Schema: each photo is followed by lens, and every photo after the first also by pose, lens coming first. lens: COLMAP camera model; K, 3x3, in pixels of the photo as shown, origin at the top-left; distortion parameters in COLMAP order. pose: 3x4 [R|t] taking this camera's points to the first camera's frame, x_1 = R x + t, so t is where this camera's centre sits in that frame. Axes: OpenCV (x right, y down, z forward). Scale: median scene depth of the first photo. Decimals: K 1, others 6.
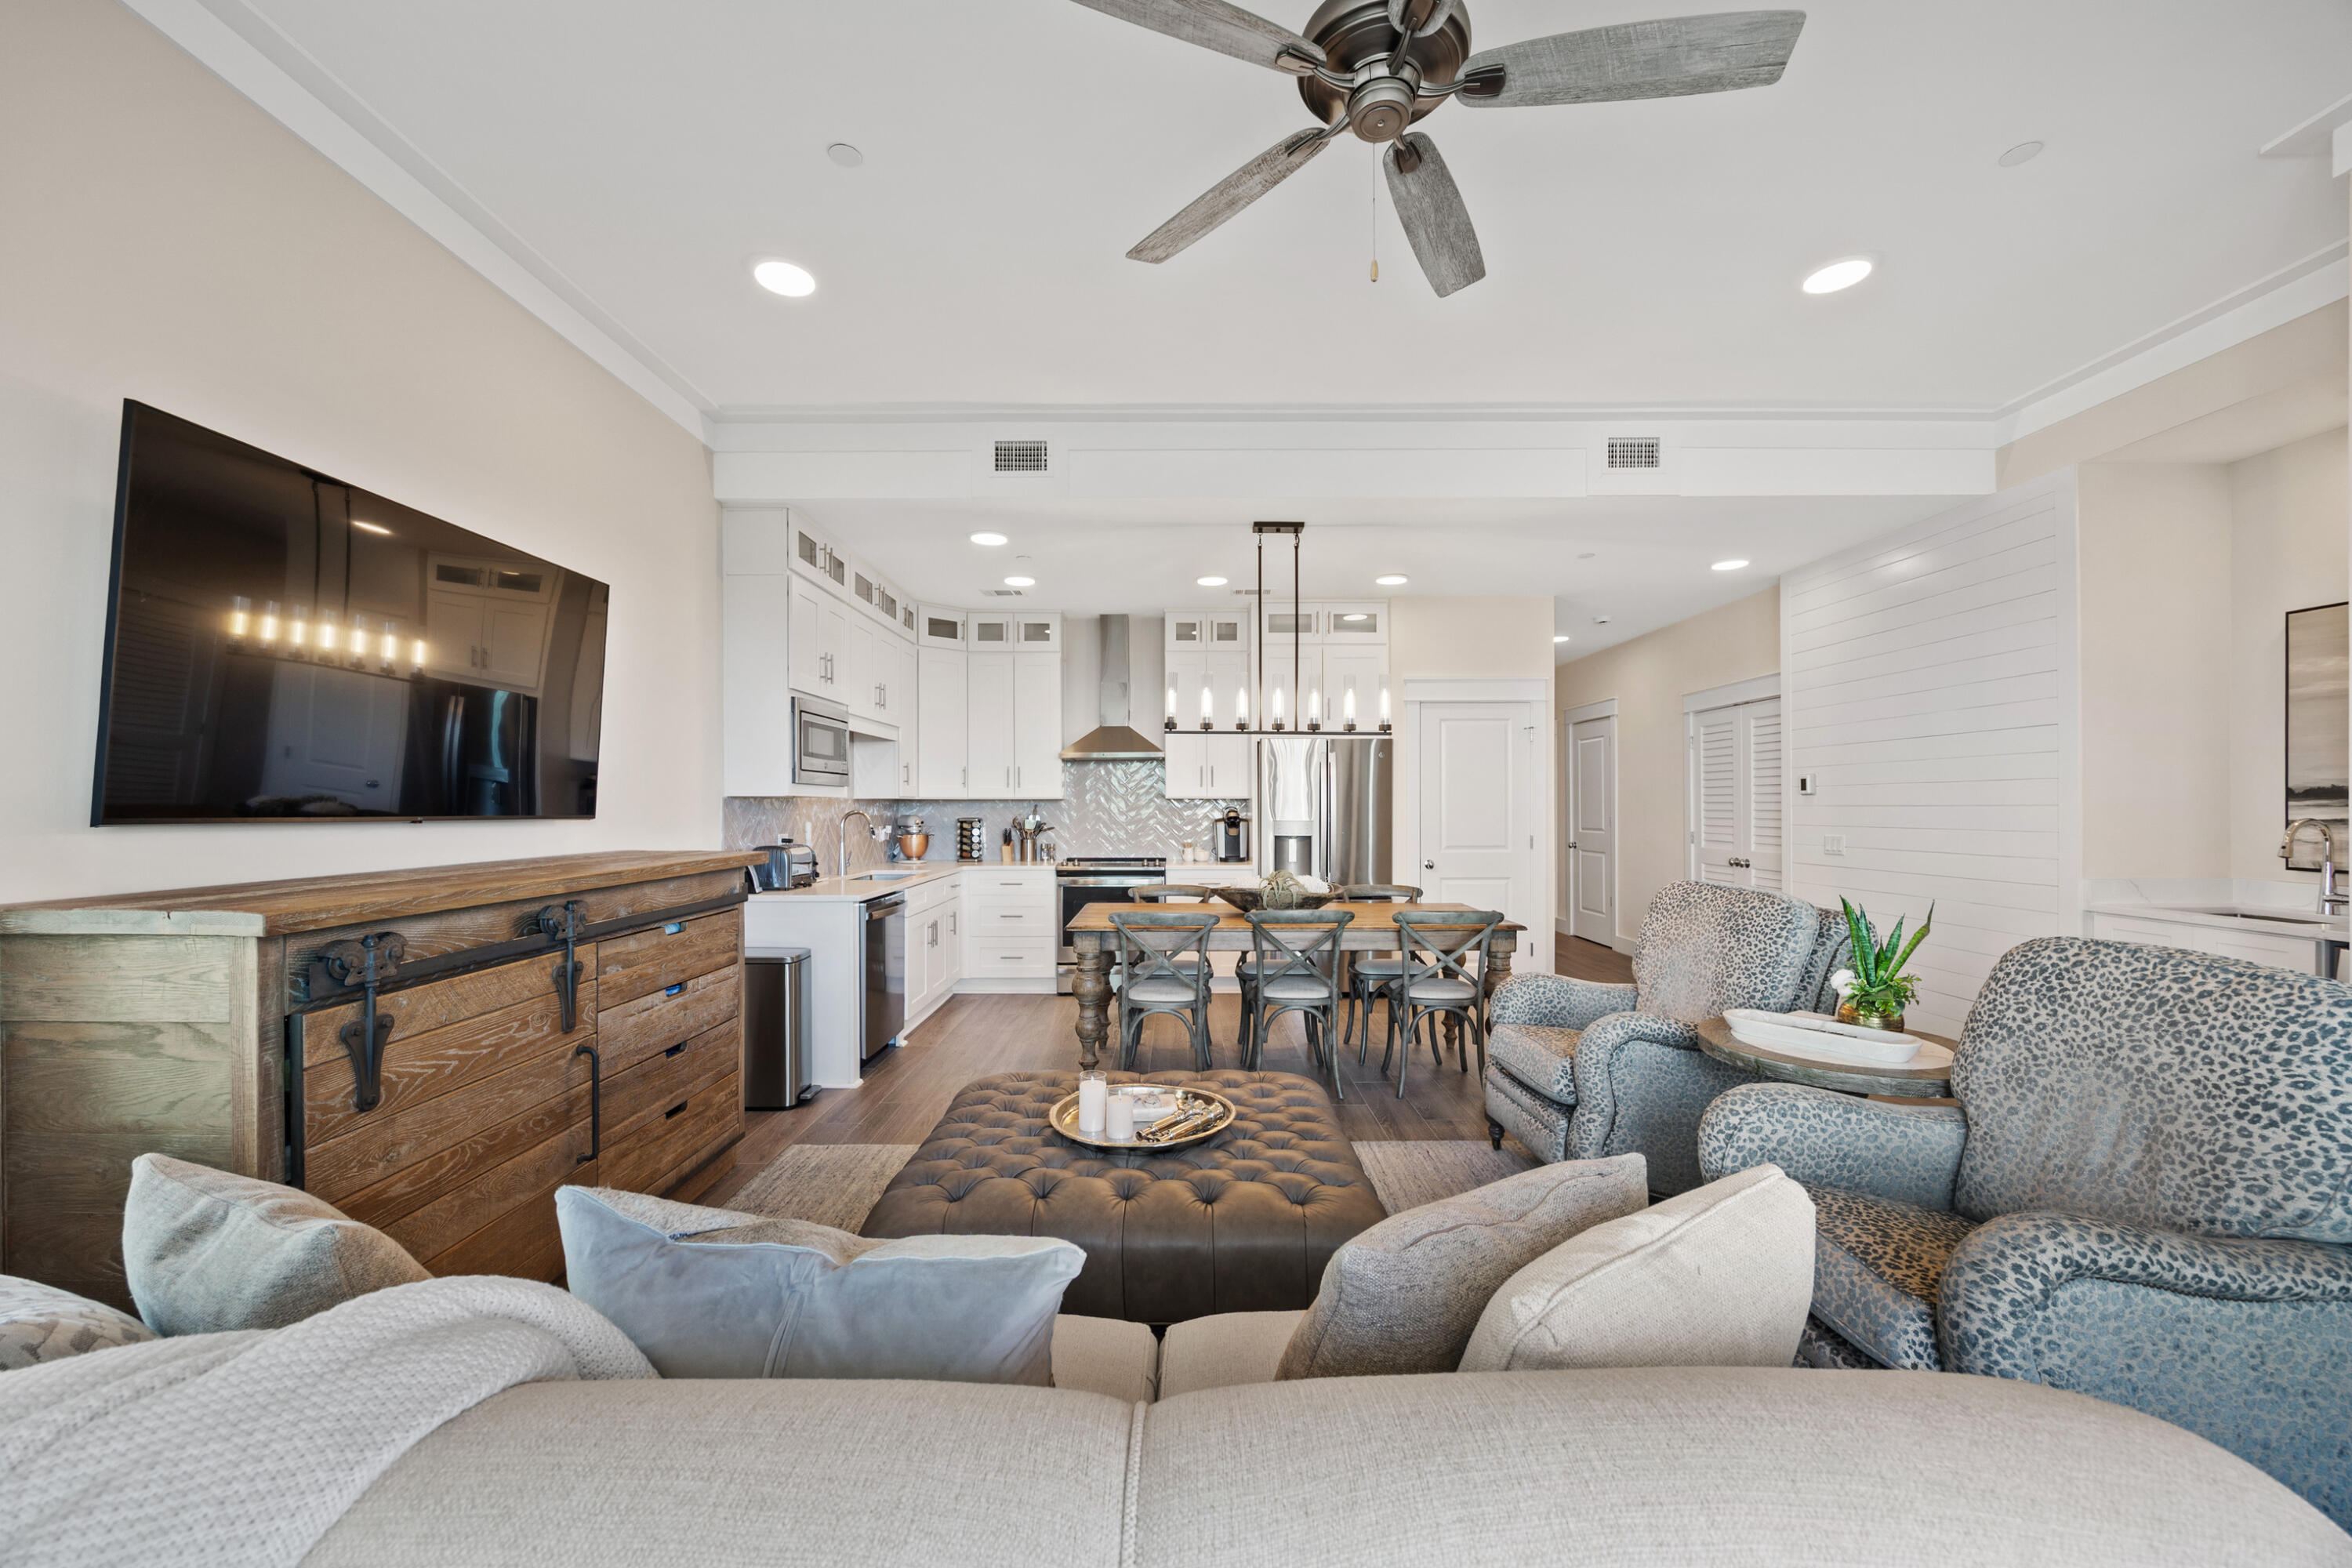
lens RADIAL K [[911.0, 0, 1177.1], [0, 911.0, 808.9], [0, 0, 1]] dist [0.000299, -0.000026]
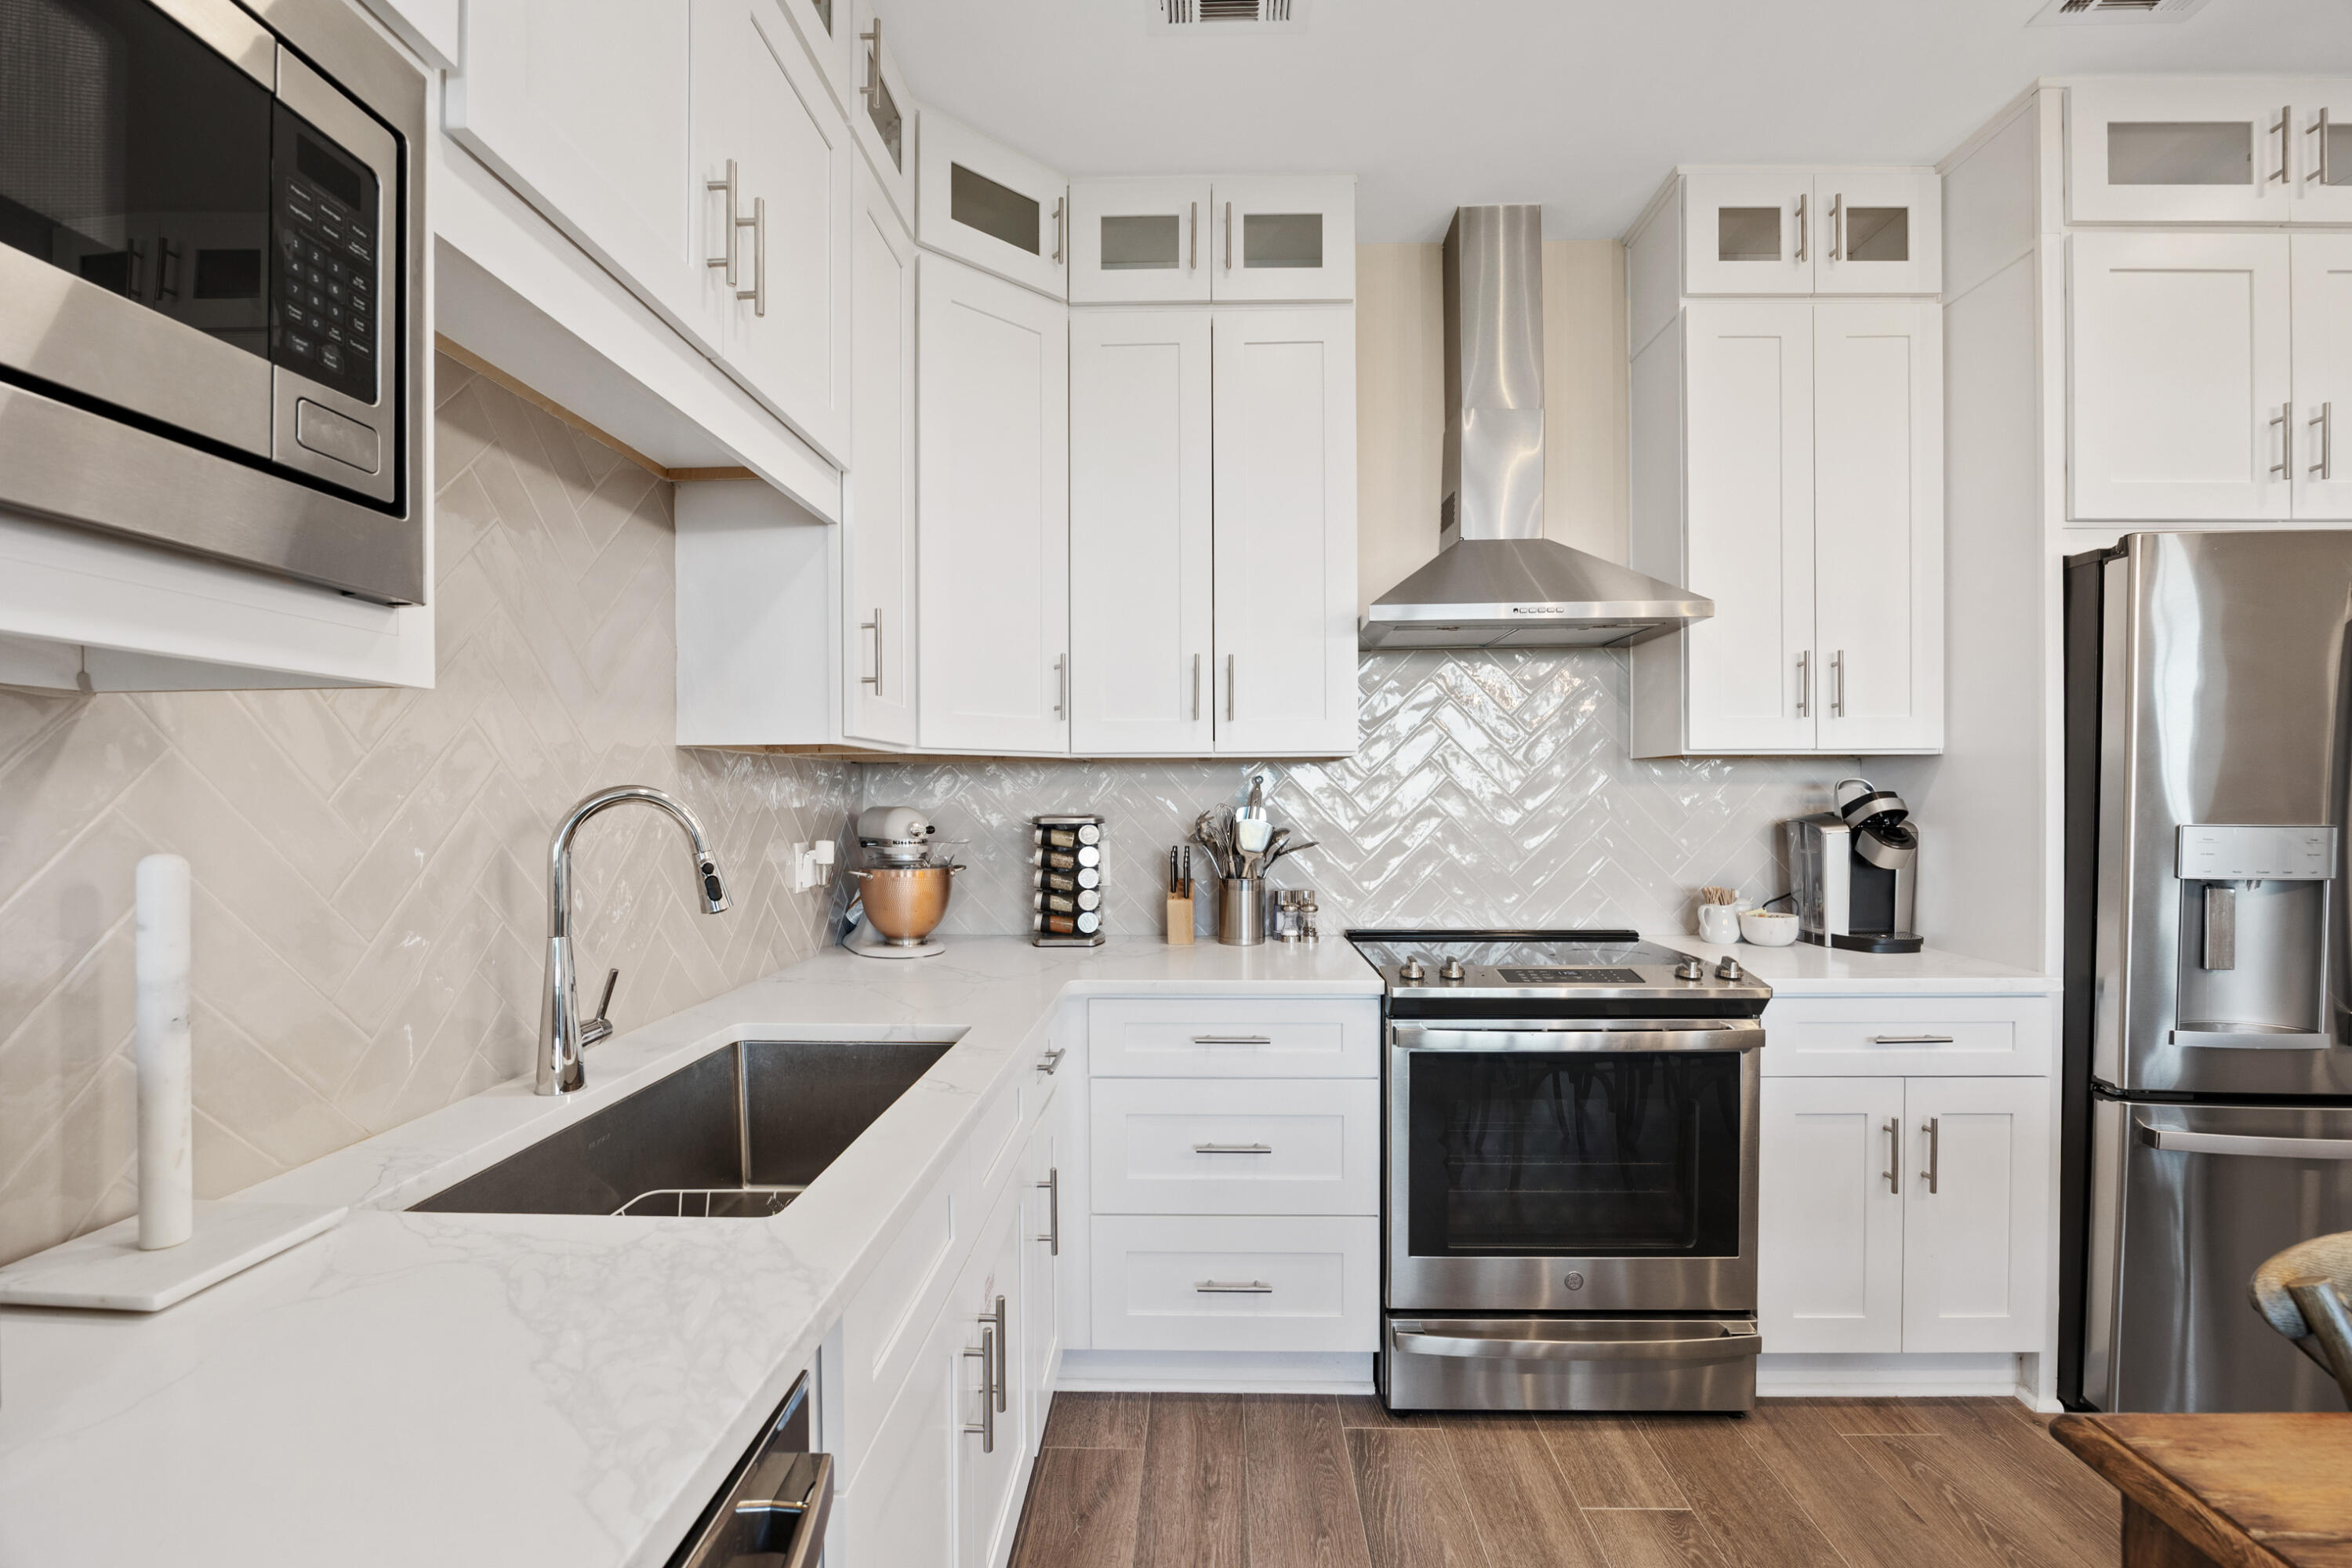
lens RADIAL K [[1014.7, 0, 1179.0], [0, 1014.7, 793.7], [0, 0, 1]] dist [-0.016191, -0.000108]
pose [[0.999611, -0.001343, -0.027863, -0.277909], [0.001222, 0.999990, -0.004371, 0.005998], [0.027869, 0.004336, 0.999602, 0.986056]]
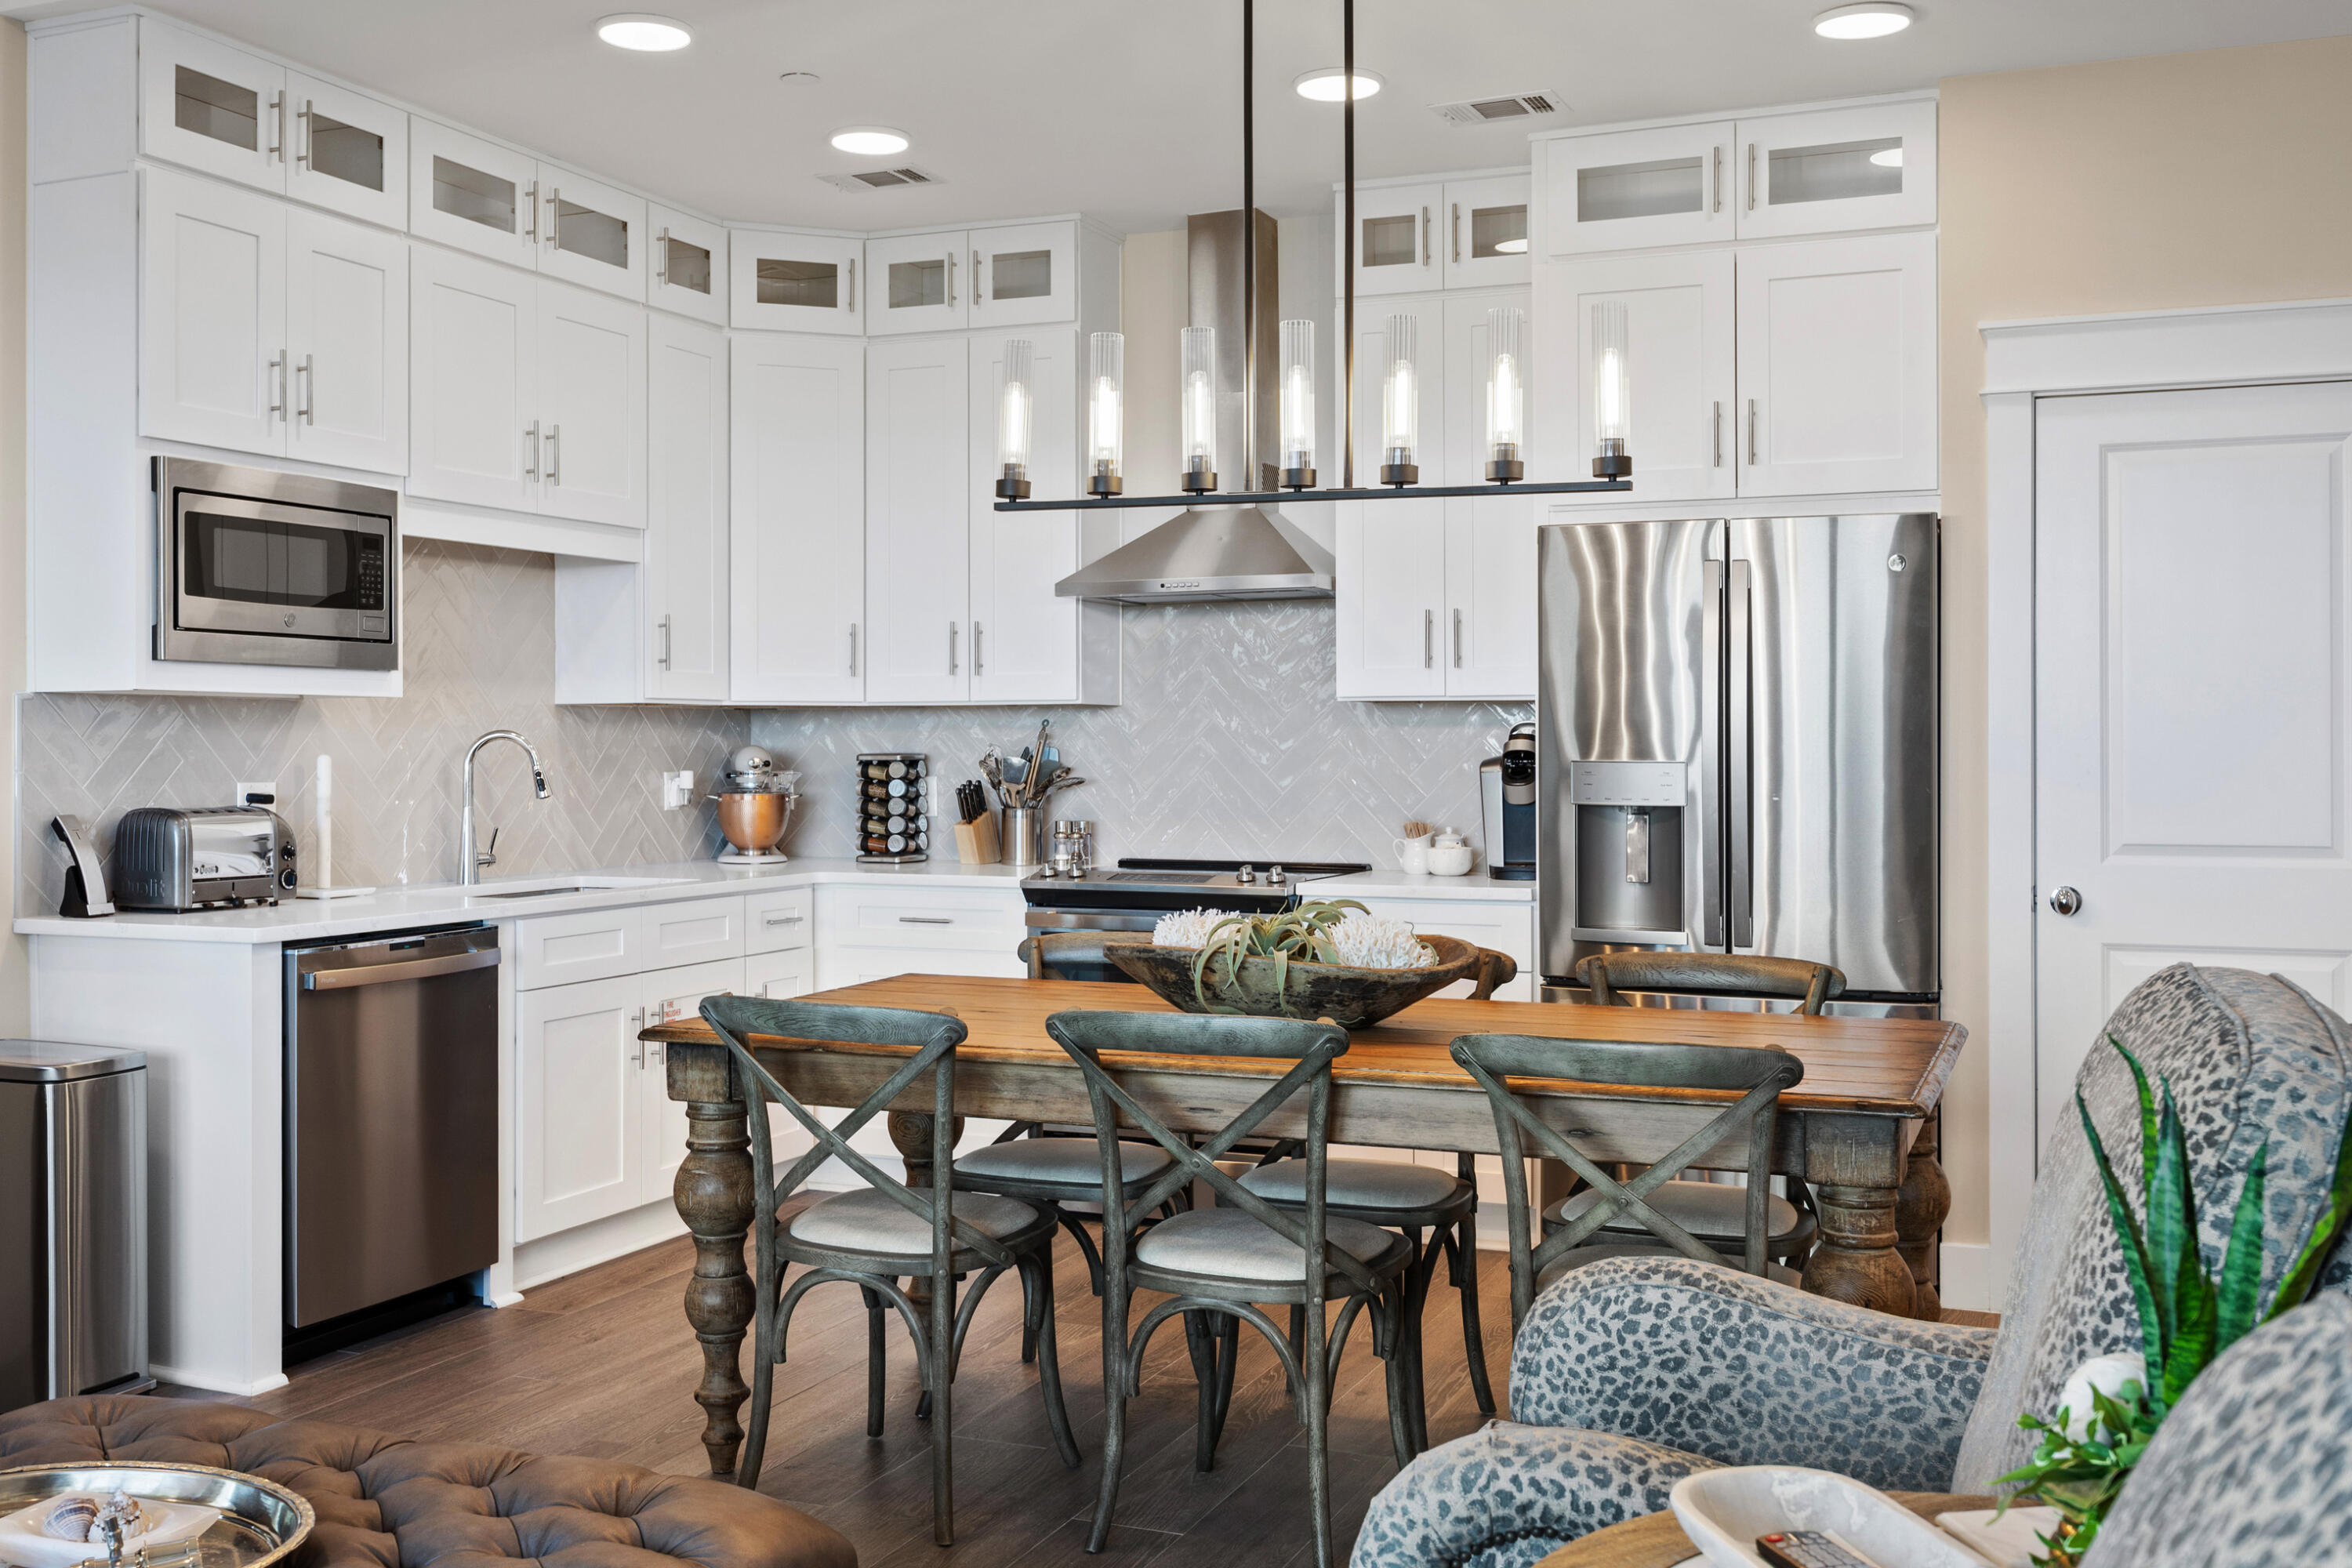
lens RADIAL K [[2256.5, 0, 1177.4], [0, 2256.5, 747.3], [0, 0, 1]] dist [0.000982, -0.005274]
pose [[0.922656, 0.001505, -0.385620, 0.426921], [-0.001995, 0.999998, -0.000872, 0.012378], [0.385618, 0.001574, 0.922657, 0.215290]]
